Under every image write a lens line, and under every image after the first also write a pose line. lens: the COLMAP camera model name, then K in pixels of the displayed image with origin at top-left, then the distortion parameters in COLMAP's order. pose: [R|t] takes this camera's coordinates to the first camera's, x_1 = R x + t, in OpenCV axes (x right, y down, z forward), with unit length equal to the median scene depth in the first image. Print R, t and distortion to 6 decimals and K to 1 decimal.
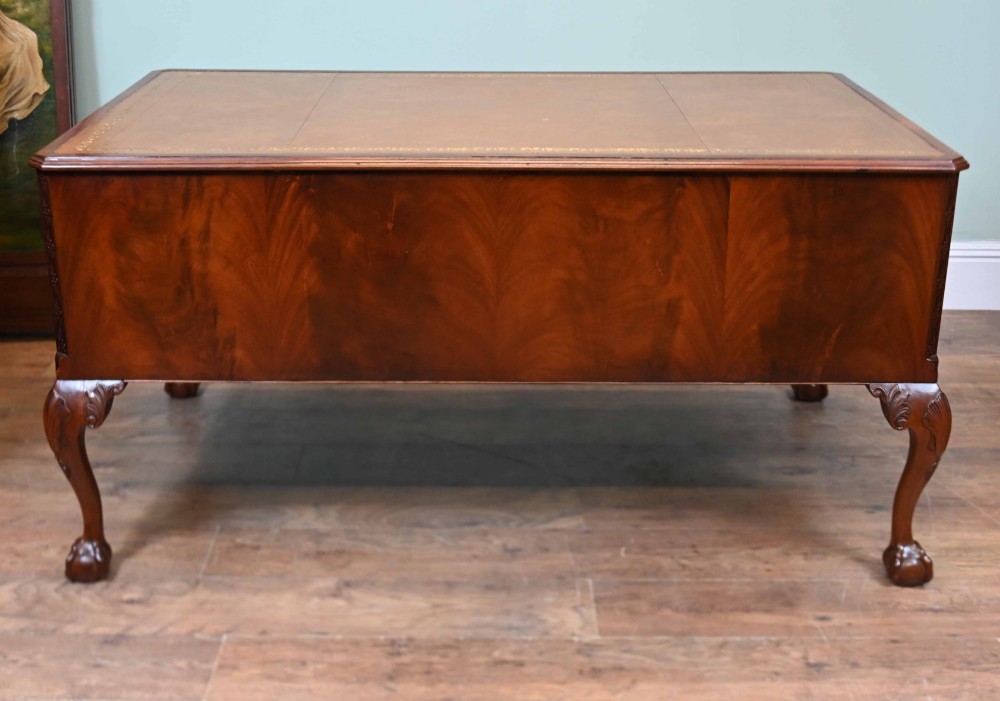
lens RADIAL K [[1365.5, 0, 477.3], [0, 1365.5, 350.6], [0, 0, 1]] dist [-0.077209, 0.055378]
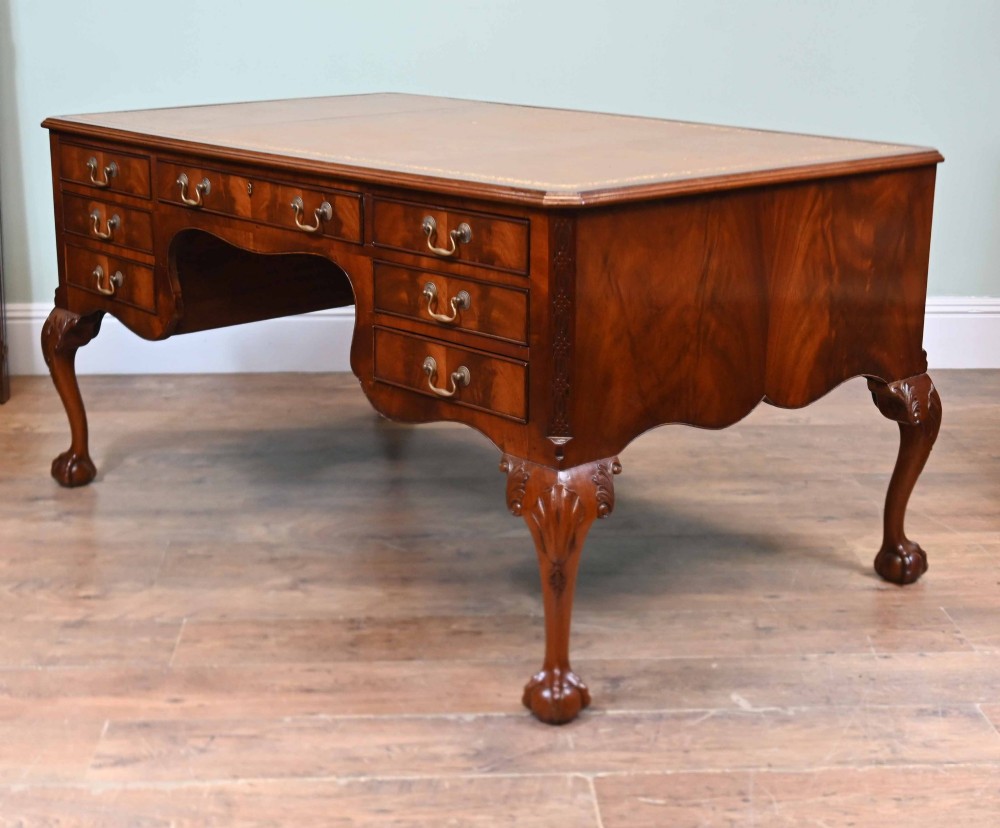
lens RADIAL K [[1643.2, 0, 479.4], [0, 1643.2, 414.2], [0, 0, 1]] dist [-0.082872, -0.008476]
pose [[0.998754, -0.011875, 0.048475, -0.024645], [0.016176, 0.995872, -0.089321, 0.171247], [-0.047214, 0.089994, 0.994823, -0.236179]]
